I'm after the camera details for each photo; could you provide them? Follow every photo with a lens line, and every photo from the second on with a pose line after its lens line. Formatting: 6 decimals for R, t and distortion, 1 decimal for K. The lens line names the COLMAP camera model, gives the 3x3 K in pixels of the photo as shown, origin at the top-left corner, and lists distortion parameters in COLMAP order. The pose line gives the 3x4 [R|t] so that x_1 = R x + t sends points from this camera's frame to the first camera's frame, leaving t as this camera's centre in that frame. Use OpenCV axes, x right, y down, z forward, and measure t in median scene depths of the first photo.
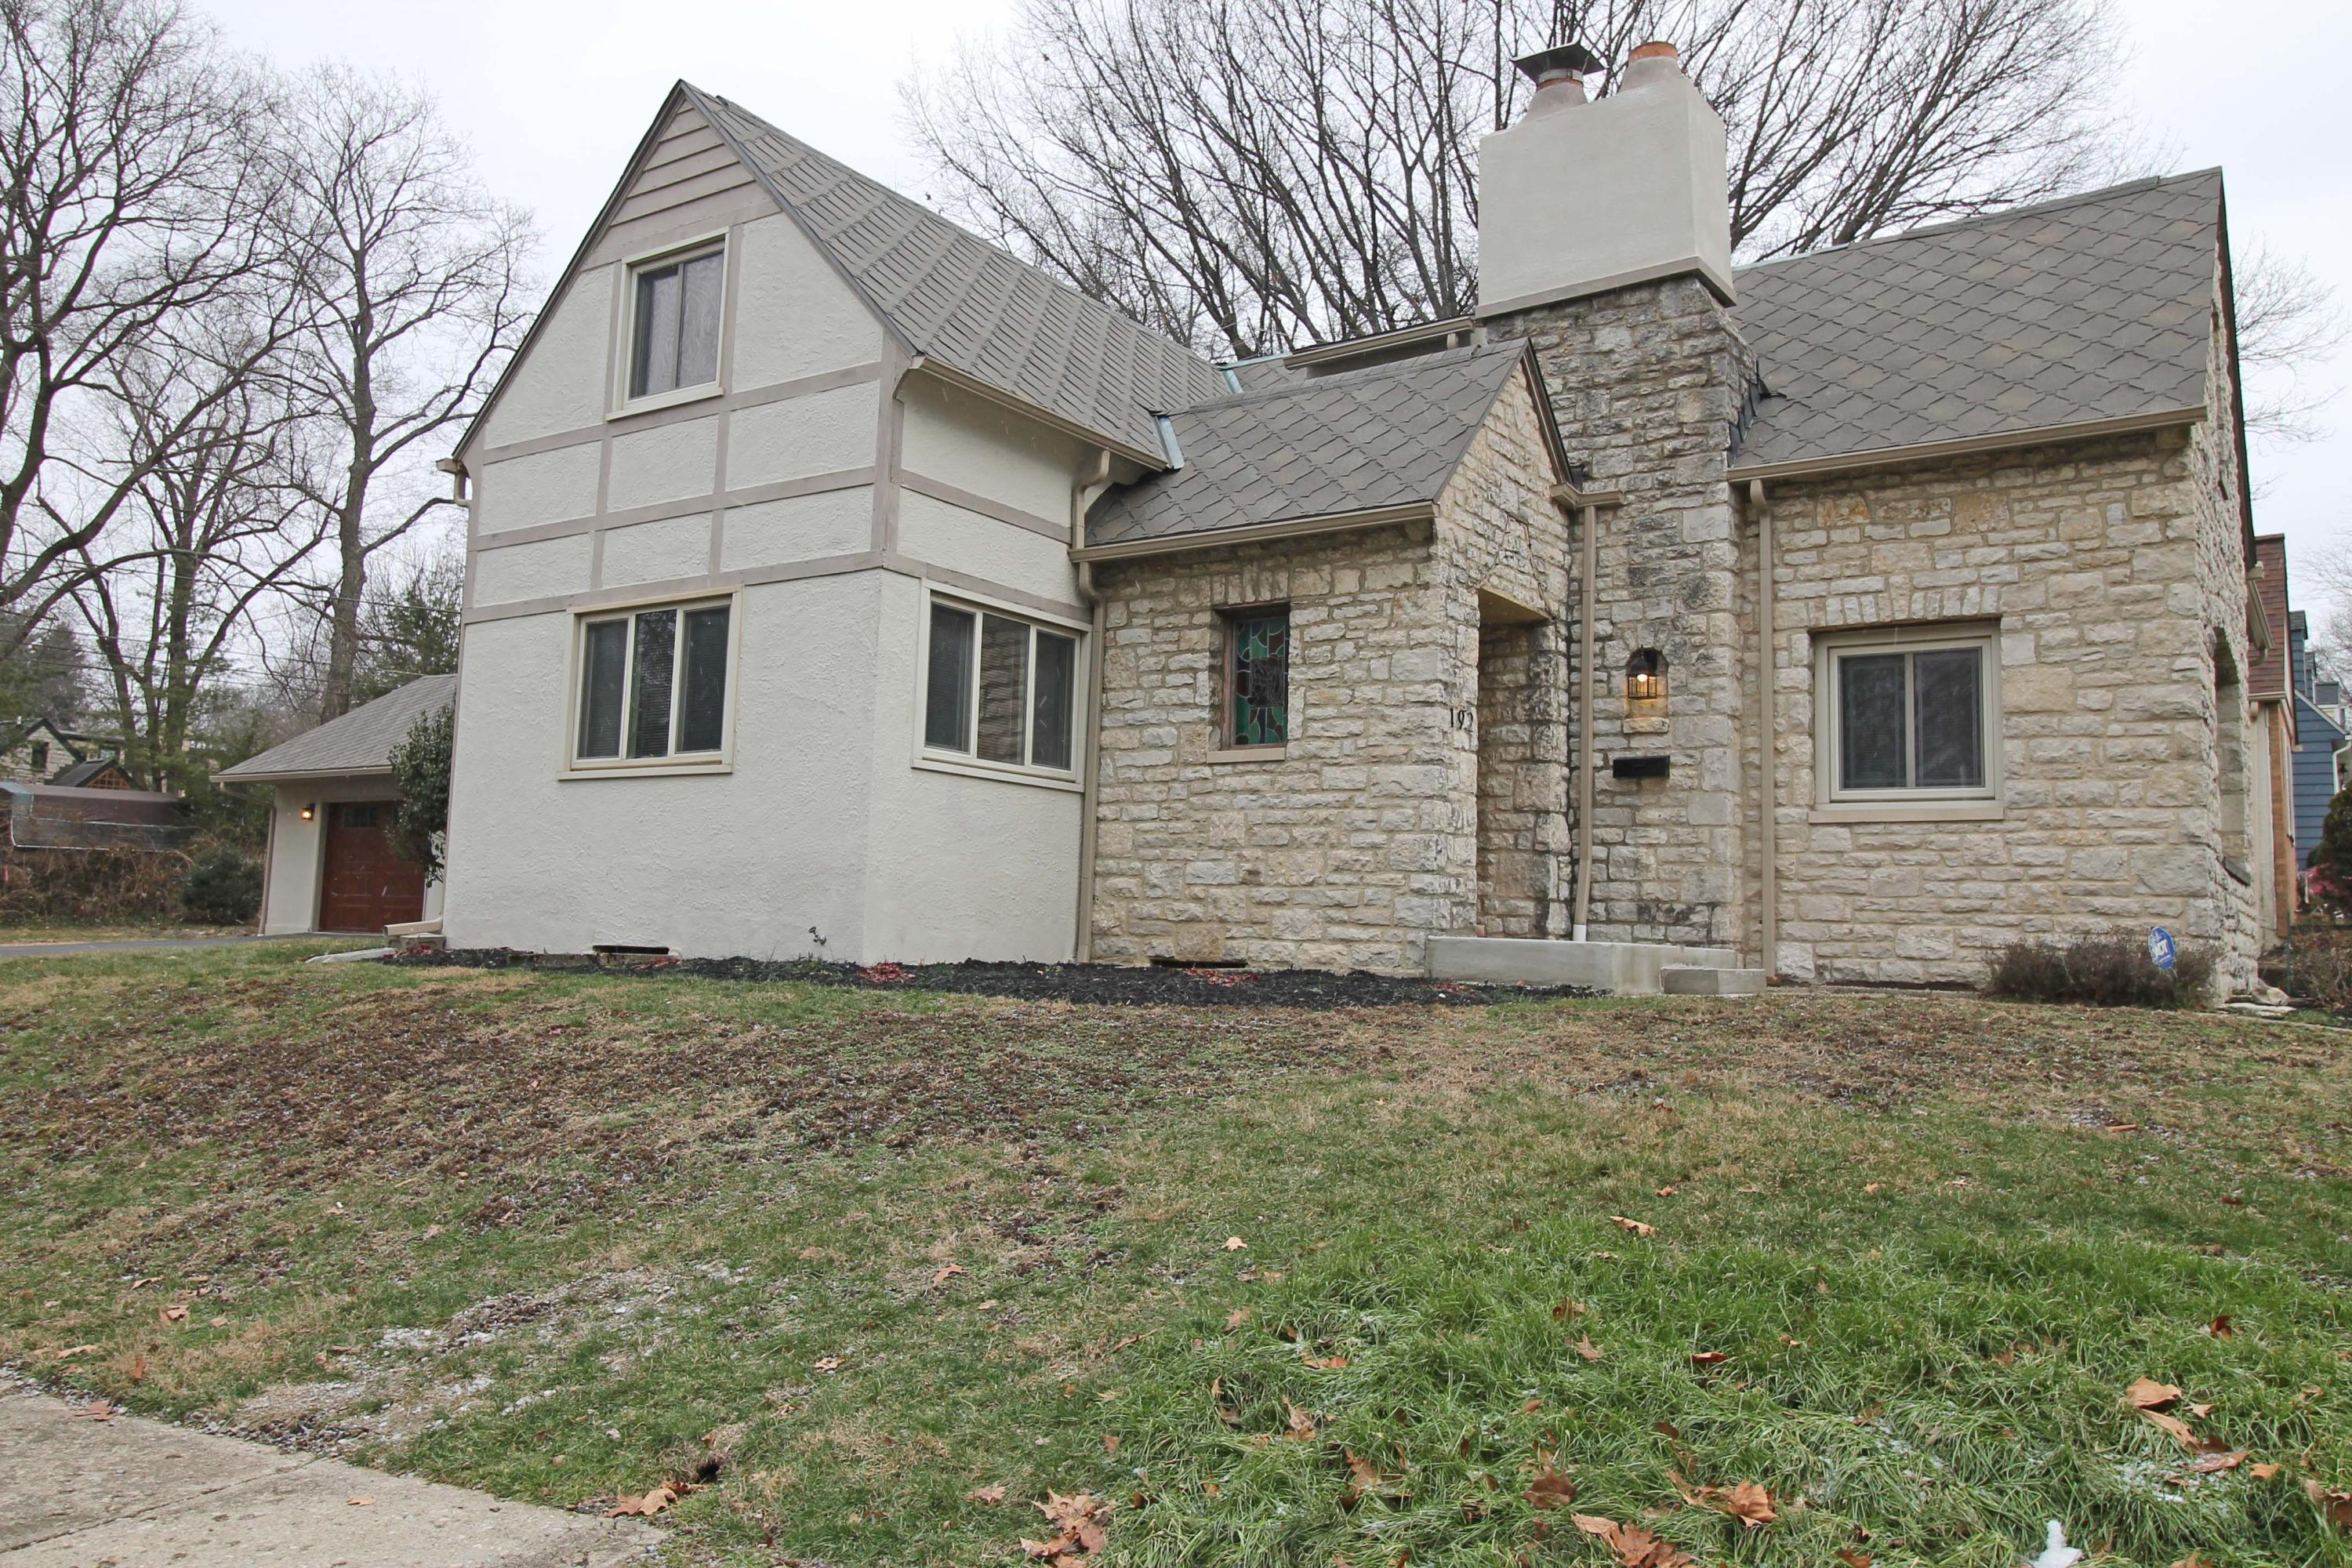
lens RADIAL K [[1723.6, 0, 1178.9], [0, 1723.6, 775.3], [0, 0, 1]] dist [0.009342, -0.006969]
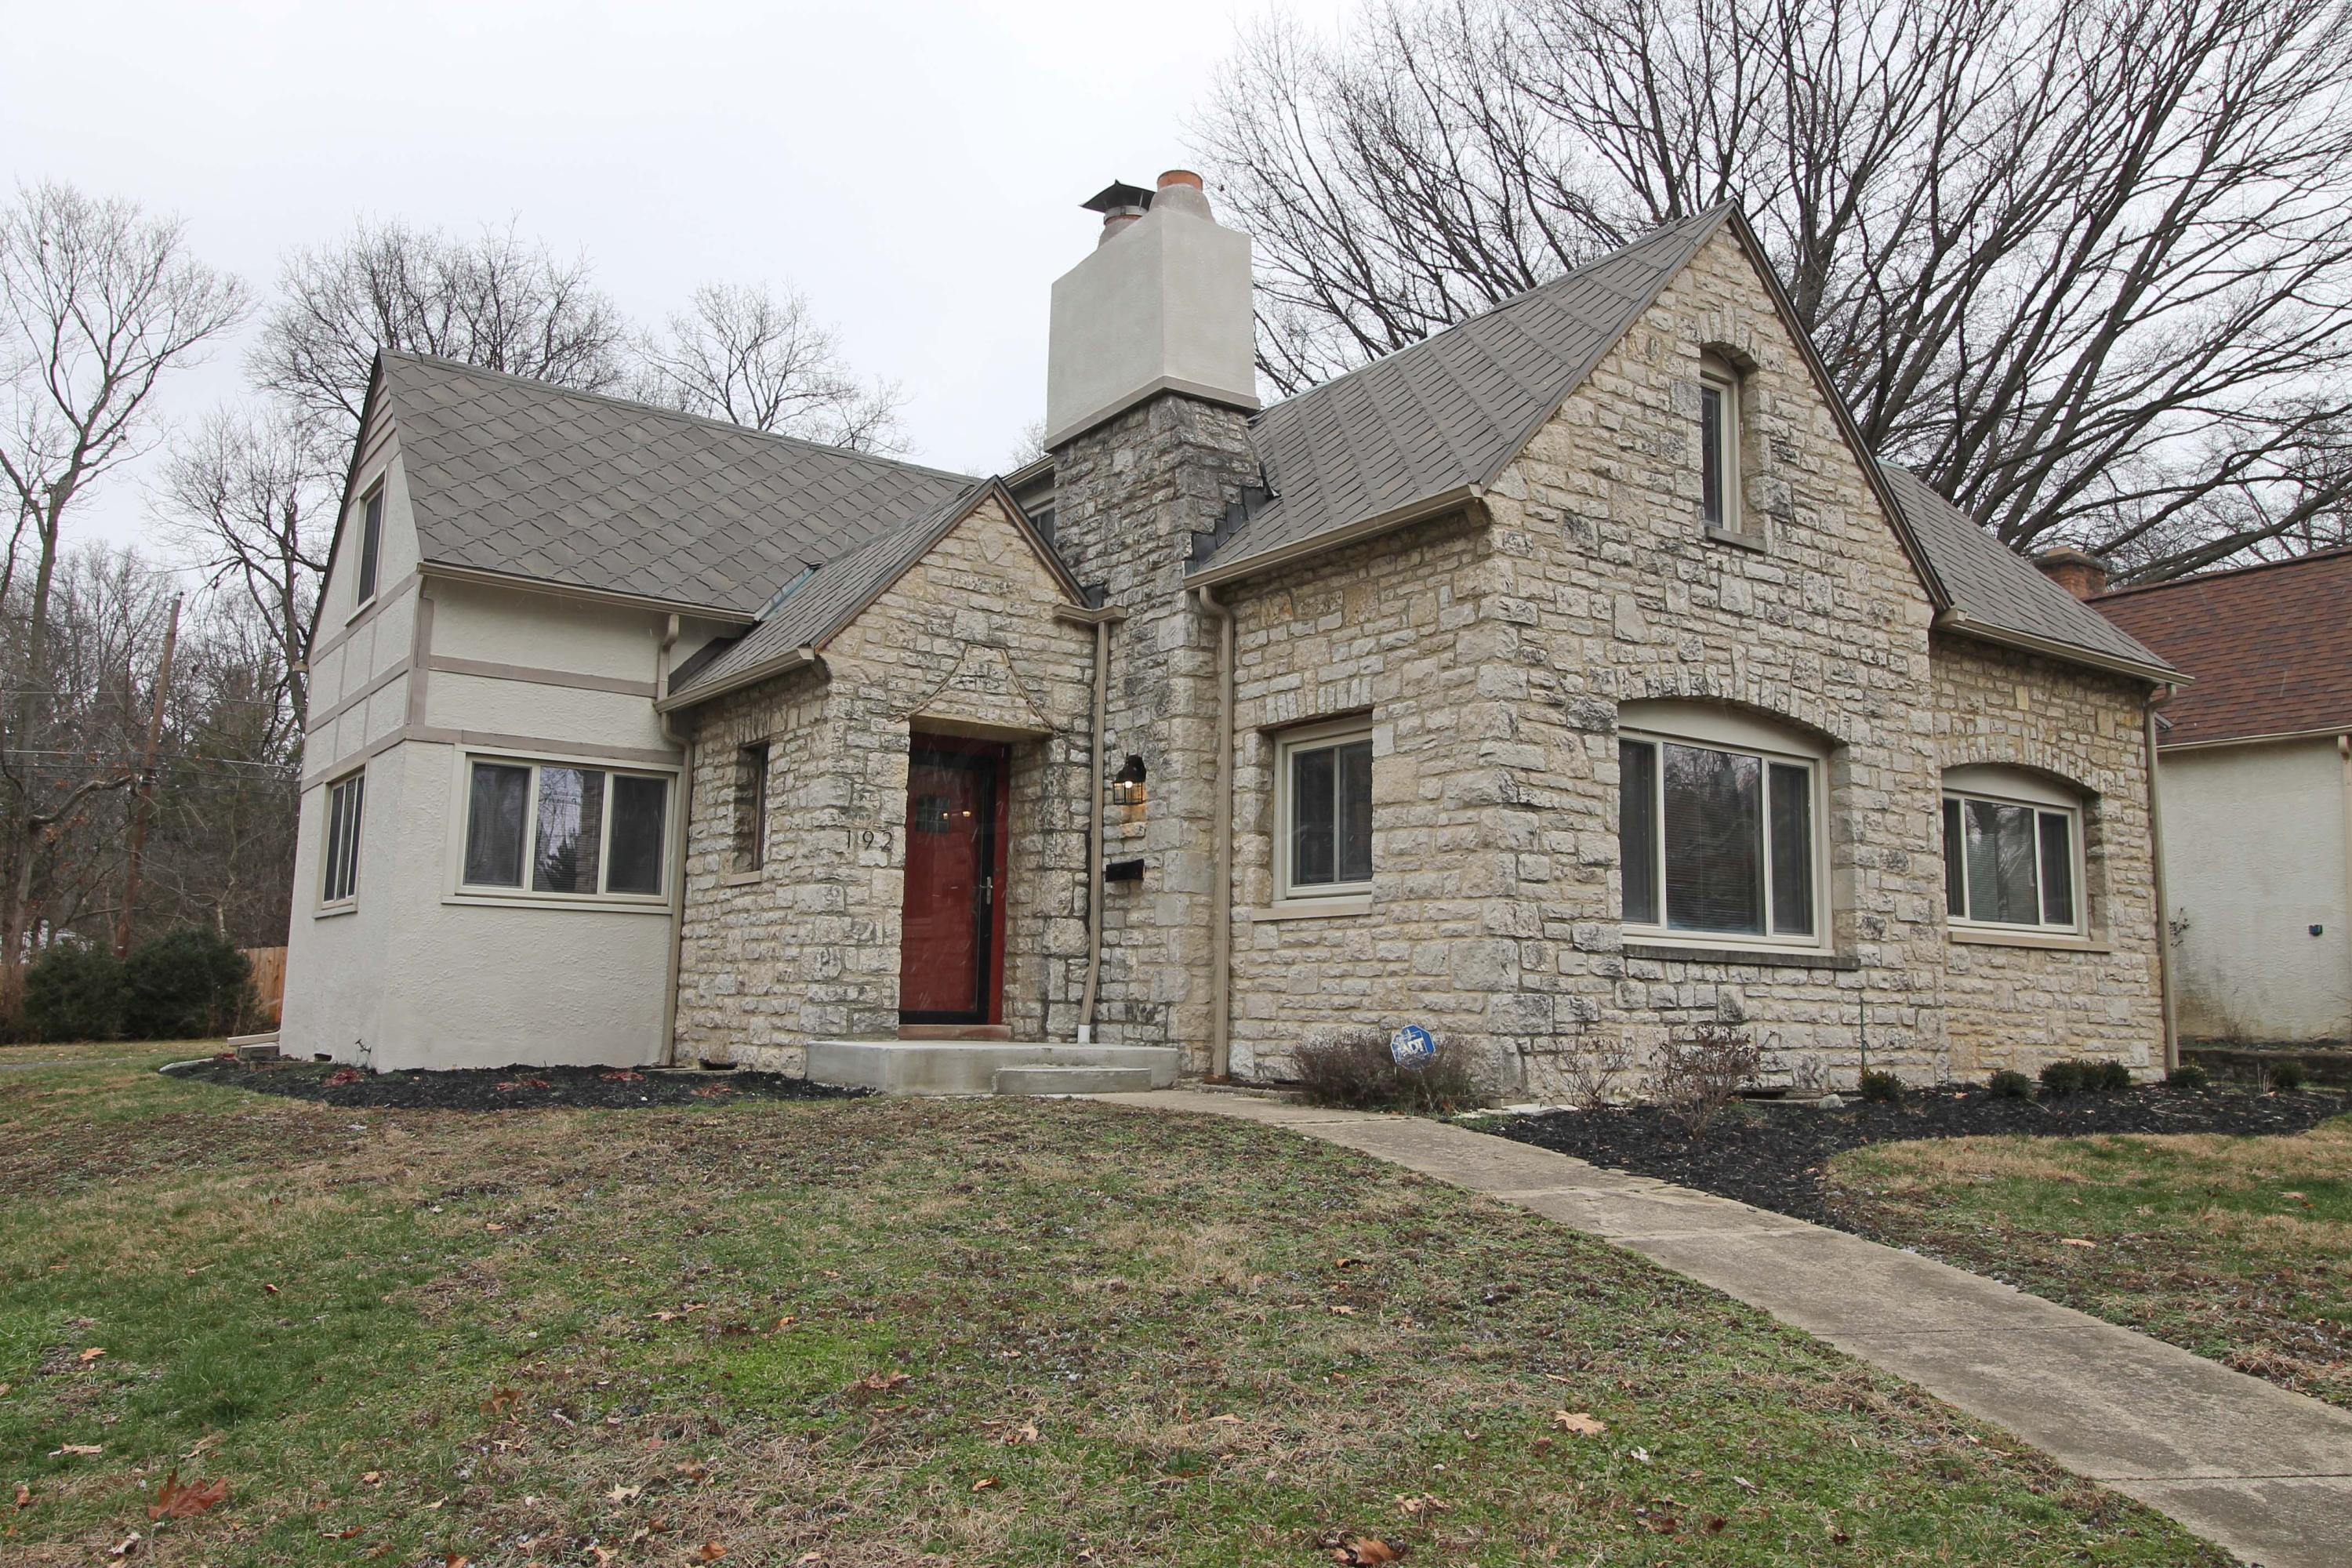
lens RADIAL K [[1723.6, 0, 1202.0], [0, 1723.6, 780.0], [0, 0, 1]] dist [0.009342, -0.006969]
pose [[0.944146, -0.059432, -0.324124, 0.668092], [0.045339, 0.997676, -0.050866, -0.004674], [0.326394, 0.033330, 0.944646, 0.037484]]
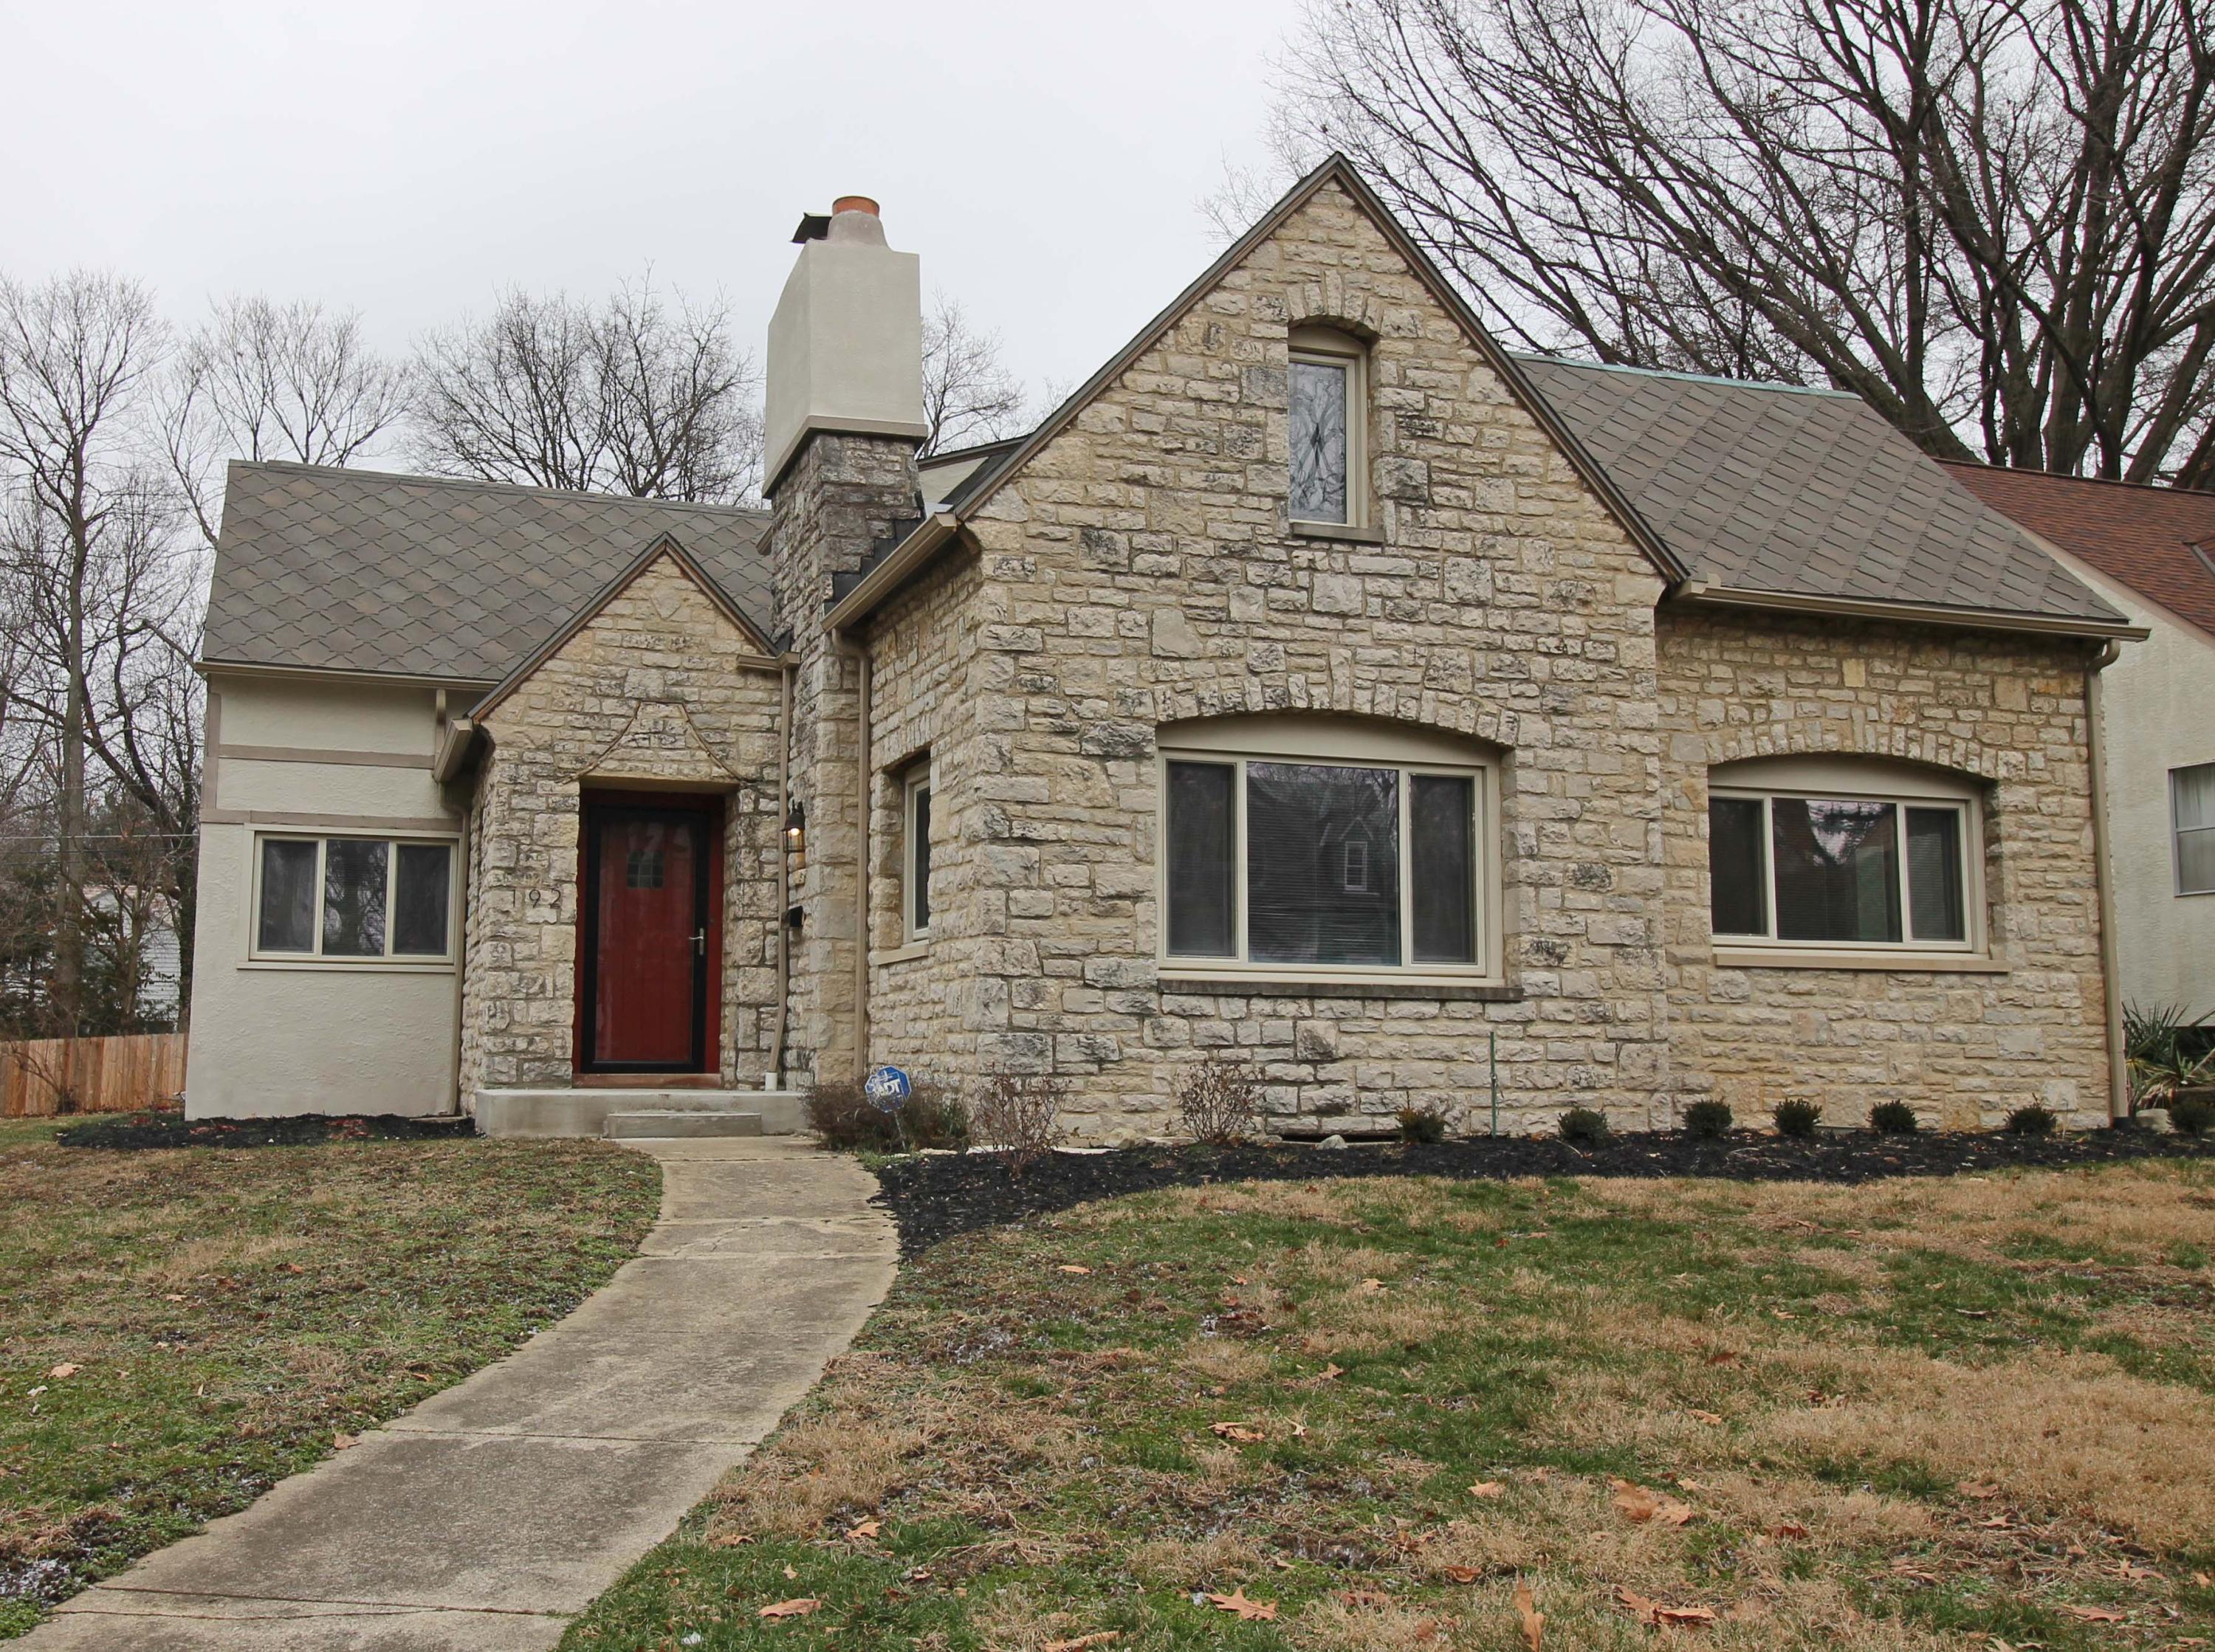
lens RADIAL K [[1946.0, 0, 1002.8], [0, 1946.0, 870.3], [0, 0, 1]] dist [0.014862, -0.003319]
pose [[0.796677, -0.086983, -0.598114, 1.099169], [0.080040, 0.996058, -0.038245, 0.021867], [0.599083, -0.017404, 0.800498, 0.145558]]
